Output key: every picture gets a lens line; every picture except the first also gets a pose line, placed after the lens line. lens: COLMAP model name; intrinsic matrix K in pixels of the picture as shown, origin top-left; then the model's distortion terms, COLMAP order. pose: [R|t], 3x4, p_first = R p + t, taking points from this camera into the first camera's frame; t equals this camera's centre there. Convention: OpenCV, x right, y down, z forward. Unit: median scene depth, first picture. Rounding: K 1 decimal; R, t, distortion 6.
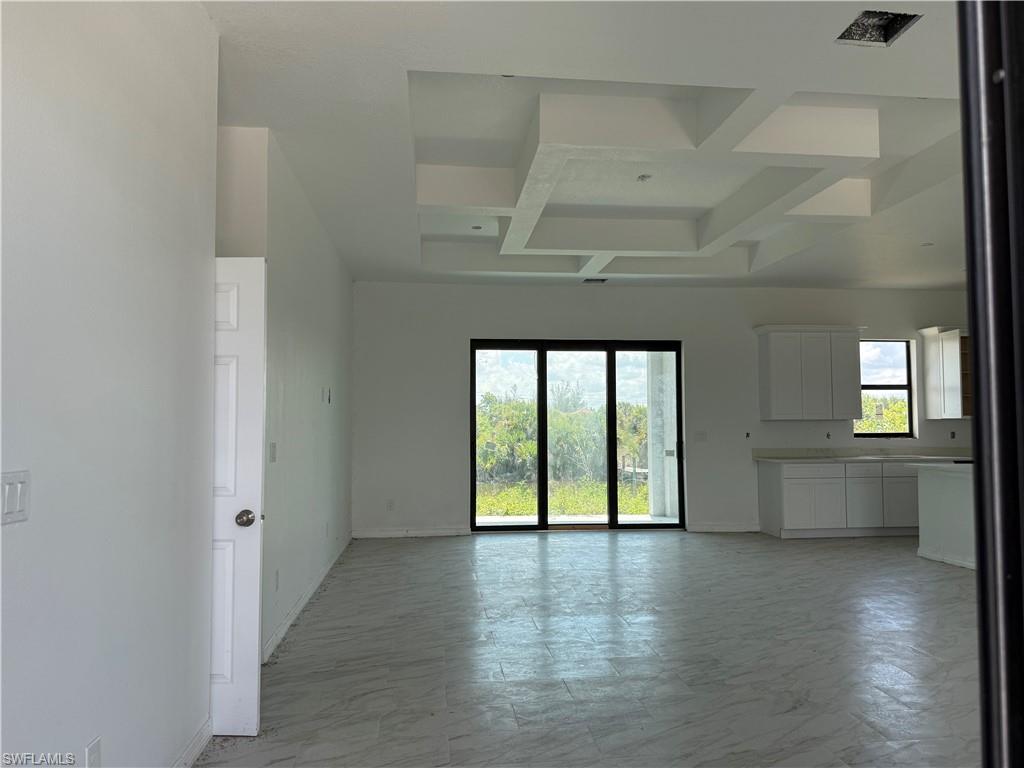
lens RADIAL K [[724.1, 0, 542.4], [0, 724.1, 390.0], [0, 0, 1]] dist [0.093834, -0.155662]
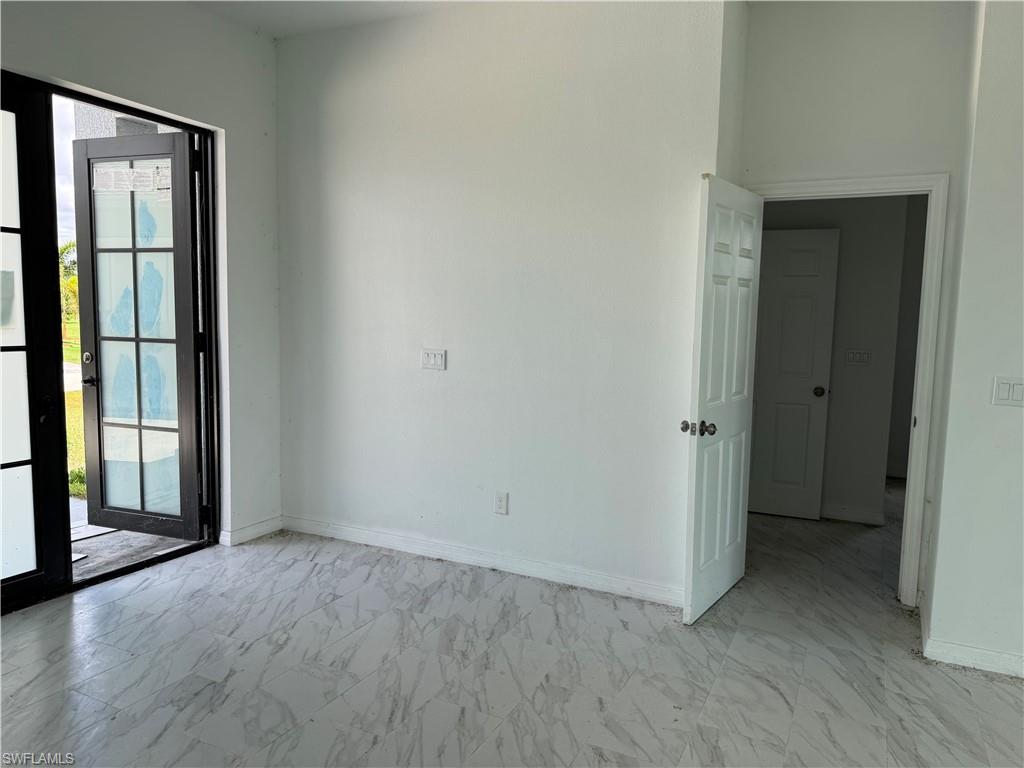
lens RADIAL K [[724.1, 0, 542.4], [0, 724.1, 390.0], [0, 0, 1]] dist [0.093834, -0.155662]
pose [[-0.553930, 0.074918, -0.829186, 0.567044], [0.019729, 0.996845, 0.076886, 0.015722], [0.832330, 0.026230, -0.553660, 1.257387]]
